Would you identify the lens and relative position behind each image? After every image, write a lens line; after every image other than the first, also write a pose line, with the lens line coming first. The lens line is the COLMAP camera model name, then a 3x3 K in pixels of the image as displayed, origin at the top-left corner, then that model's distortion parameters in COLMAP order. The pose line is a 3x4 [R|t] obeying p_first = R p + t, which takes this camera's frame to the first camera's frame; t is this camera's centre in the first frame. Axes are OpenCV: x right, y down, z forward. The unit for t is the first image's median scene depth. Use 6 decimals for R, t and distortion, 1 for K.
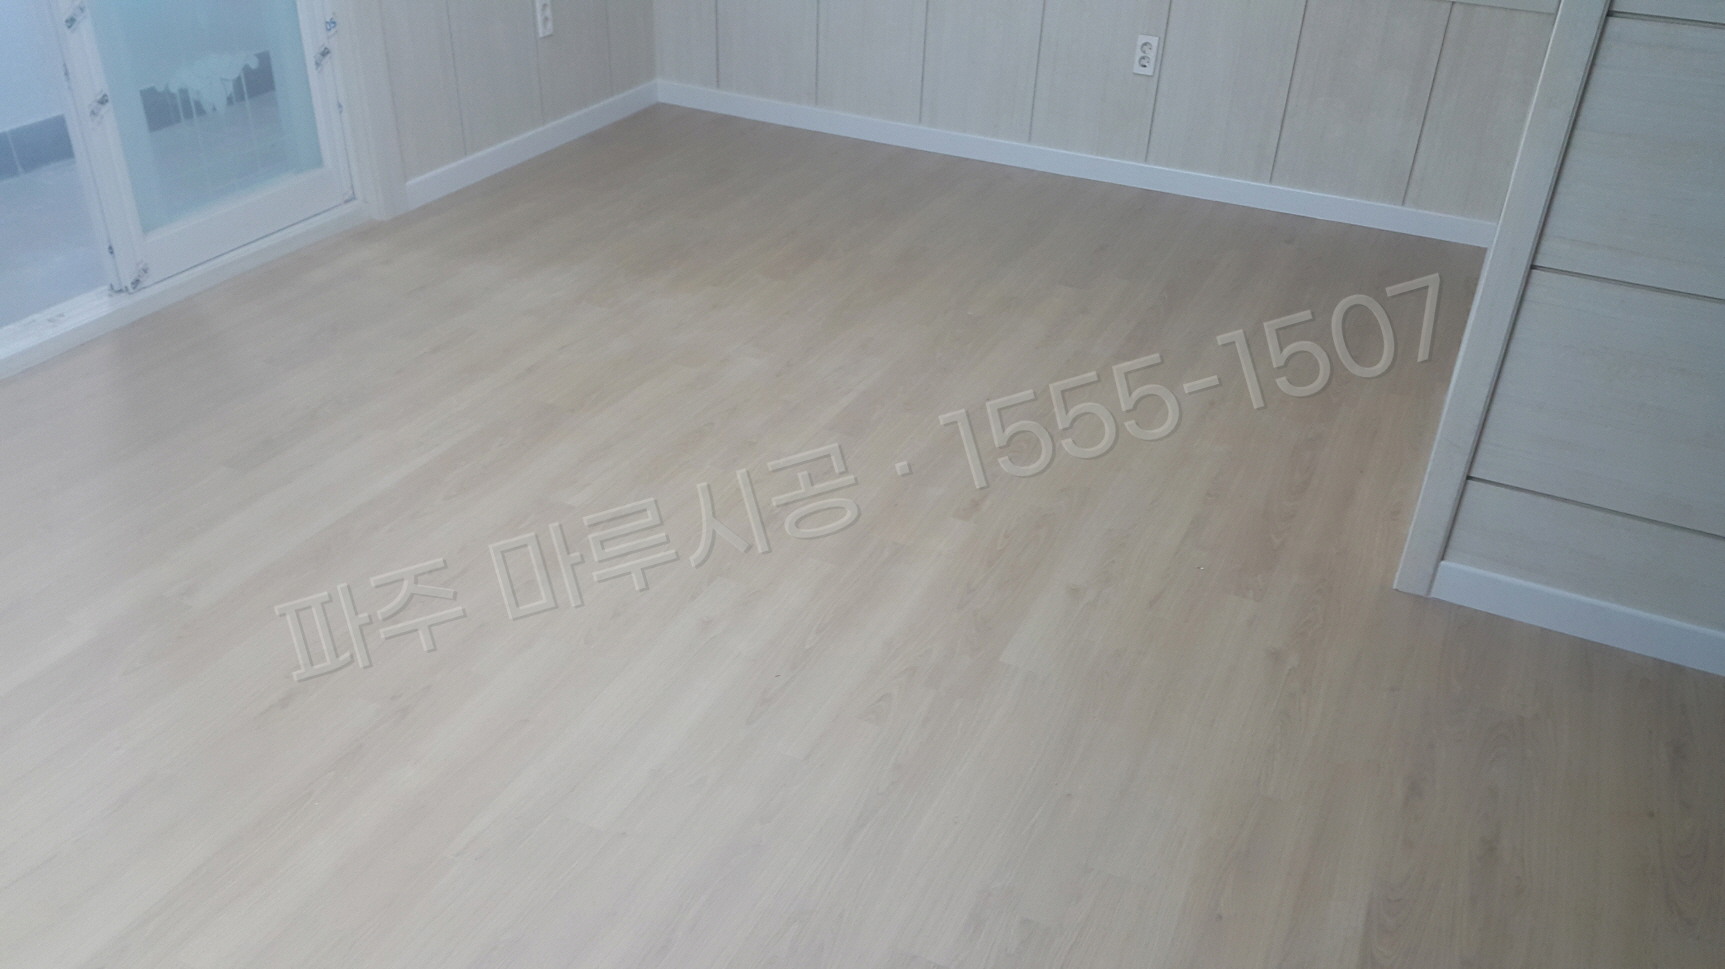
lens RADIAL K [[1392.2, 0, 862.5], [0, 1392.2, 484.5], [0, 0, 1]] dist [0.124086, -0.307535]
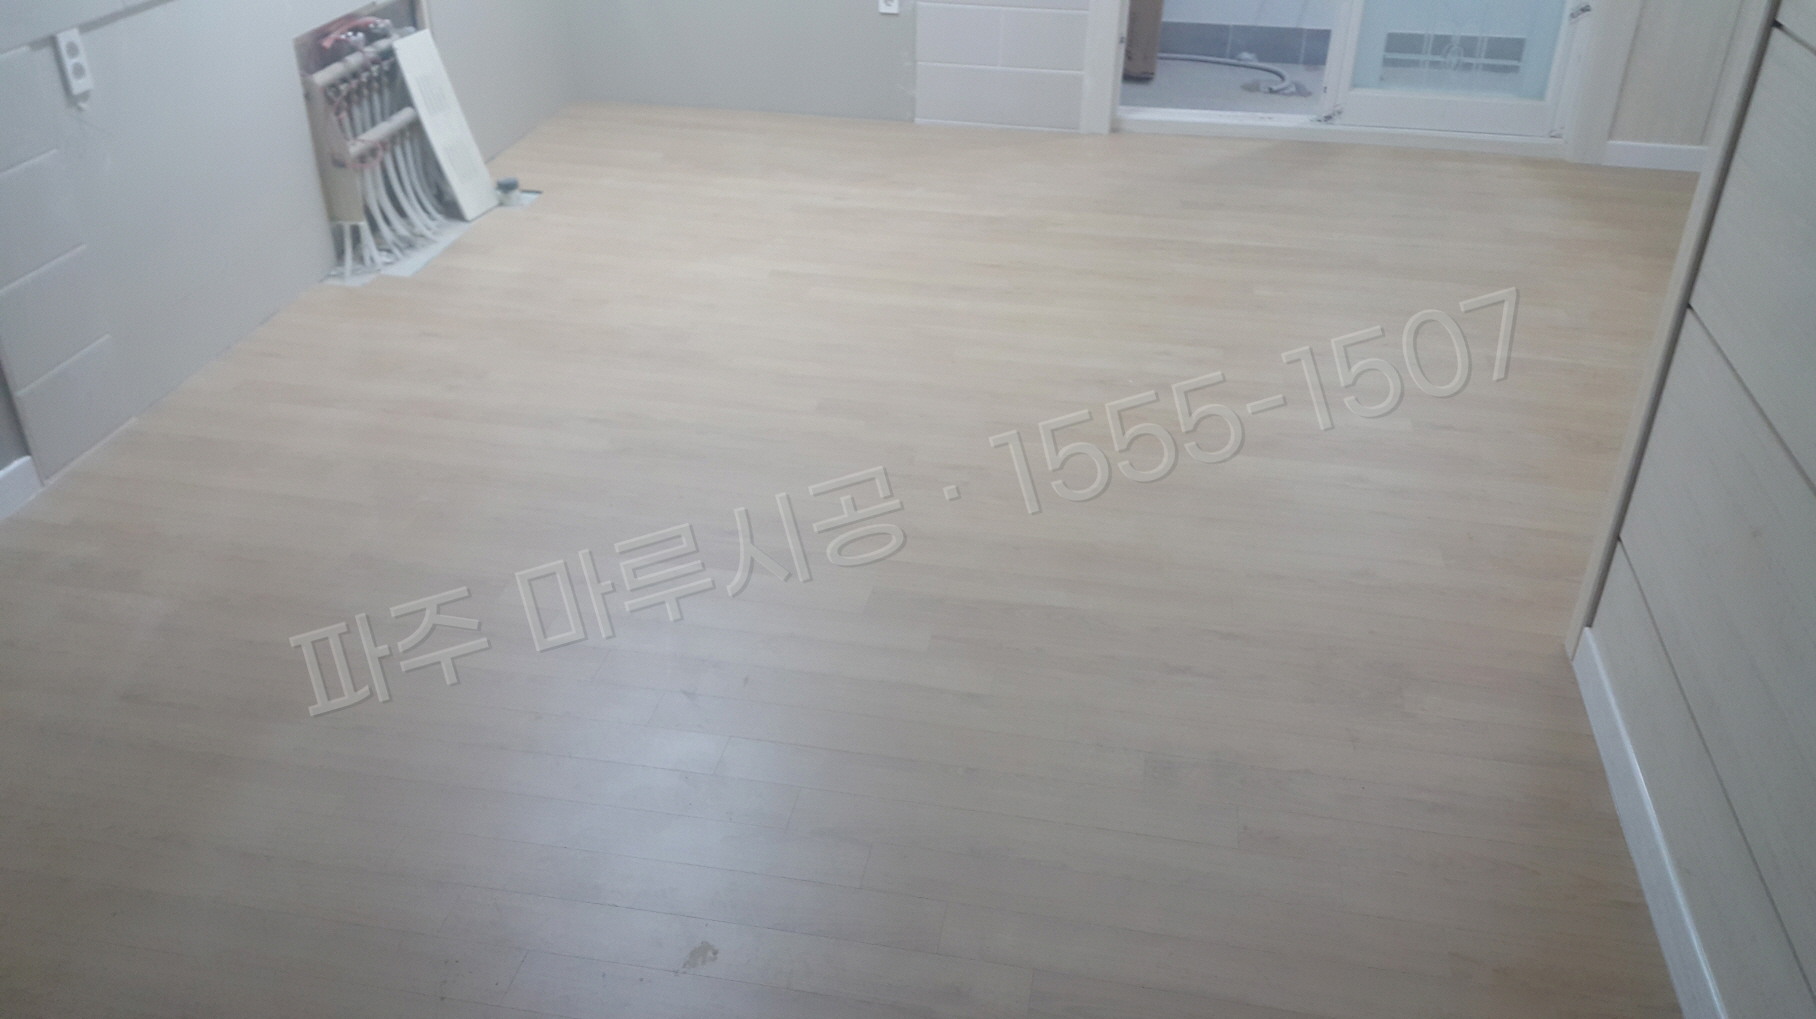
lens RADIAL K [[1465.6, 0, 908.0], [0, 1465.6, 509.5], [0, 0, 1]] dist [0.124086, -0.307535]
pose [[0.263630, 0.464325, -0.845518, 0.832874], [-0.498952, 0.815800, 0.292434, -0.052948], [0.825558, 0.344779, 0.446745, 0.151803]]
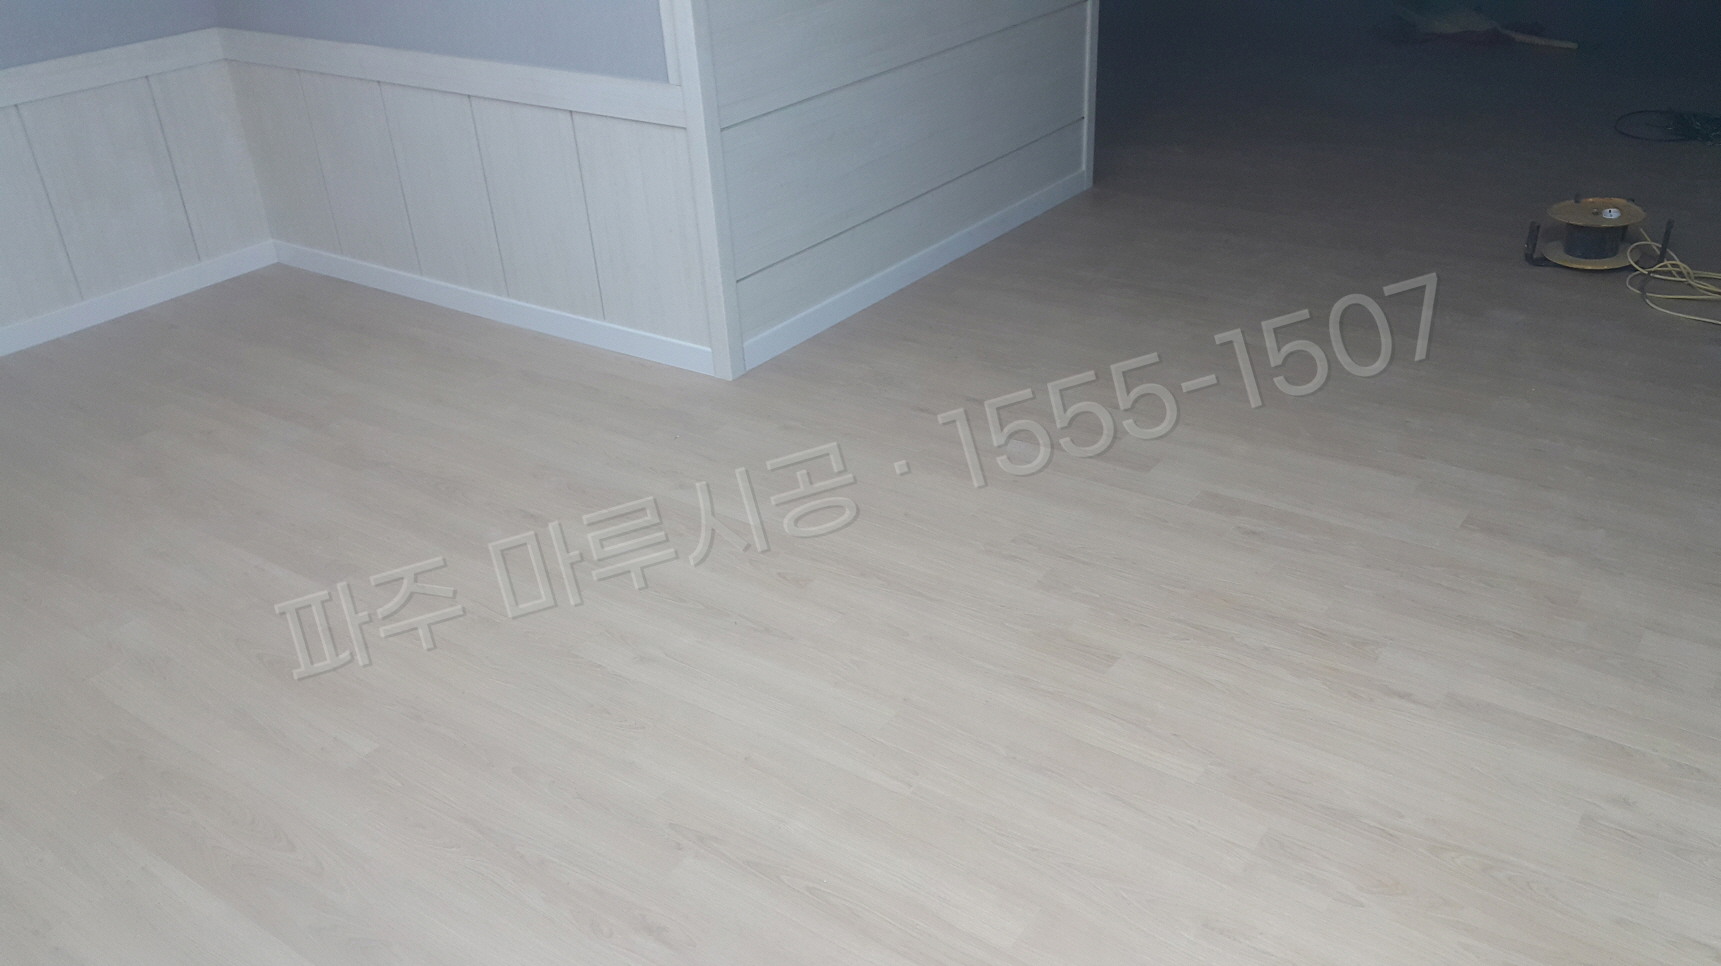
lens RADIAL K [[1388.9, 0, 860.5], [0, 1388.9, 483.0], [0, 0, 1]] dist [0.124086, -0.307535]
pose [[0.174180, -0.501349, 0.847532, -0.688473], [0.547242, 0.764824, 0.339958, -0.205582], [-0.818650, 0.404591, 0.407576, 0.282773]]
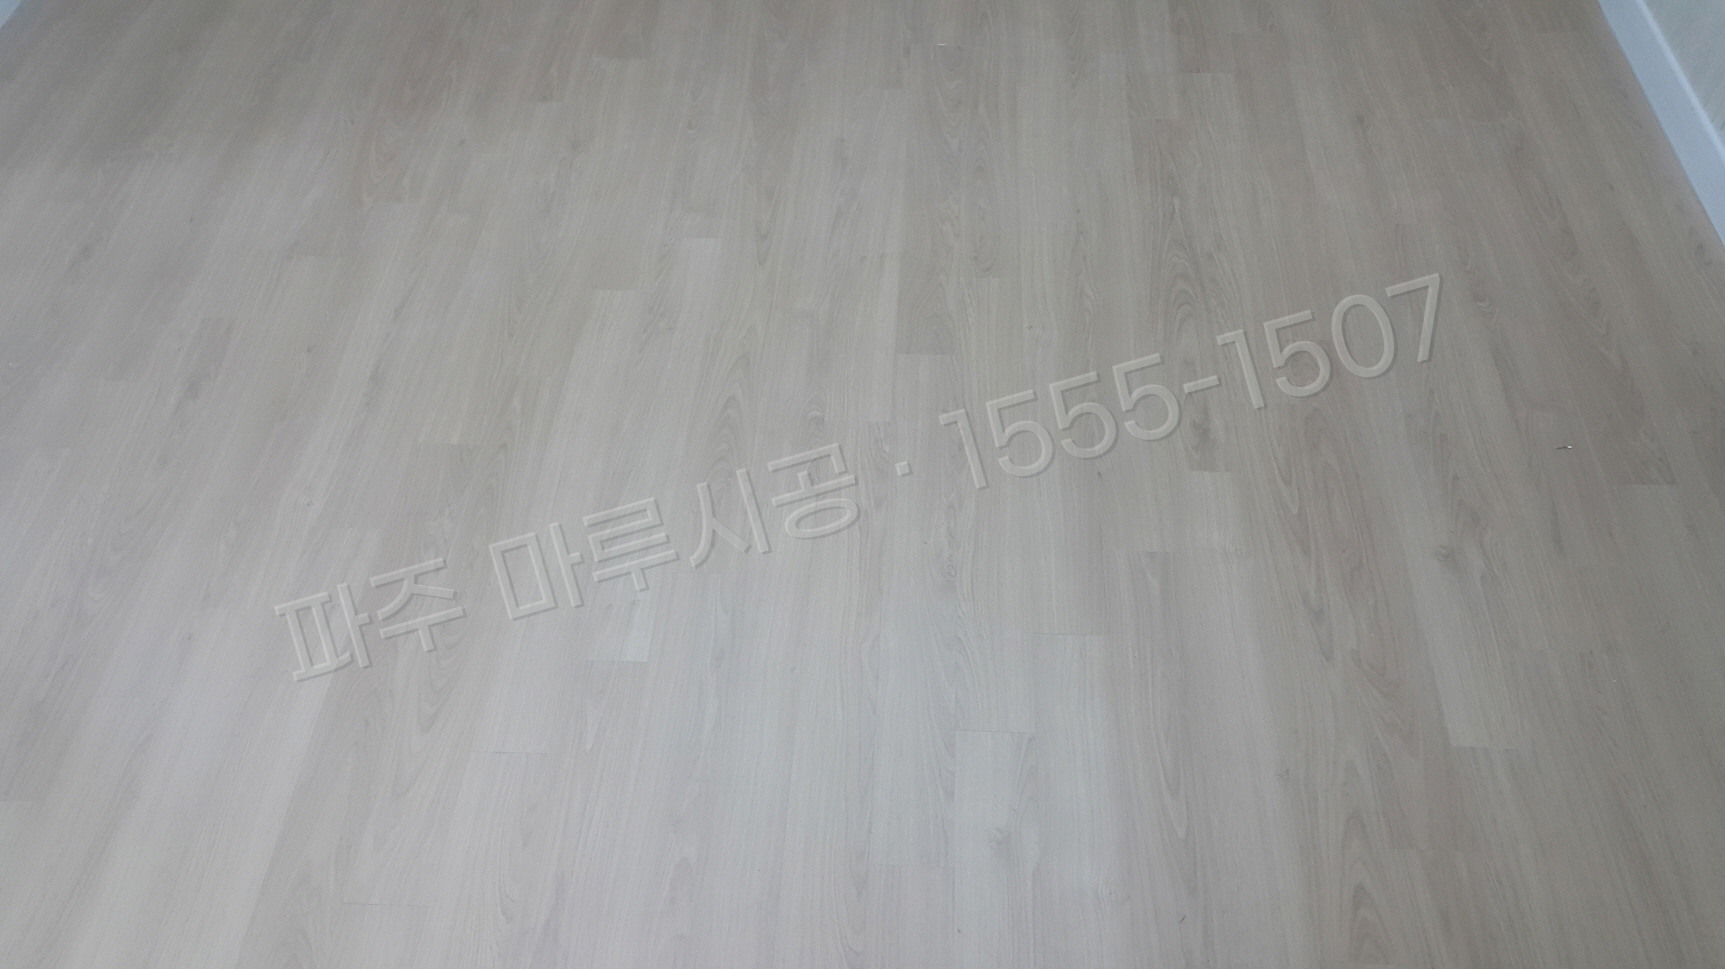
lens RADIAL K [[1382.5, 0, 862.1], [0, 1382.5, 434.8], [0, 0, 1]] dist [0.125682, -0.300850]
pose [[0.919277, -0.336219, 0.204661, -0.179496], [0.248832, 0.899286, 0.359677, -0.230406], [-0.304980, -0.279717, 0.910355, 0.384762]]
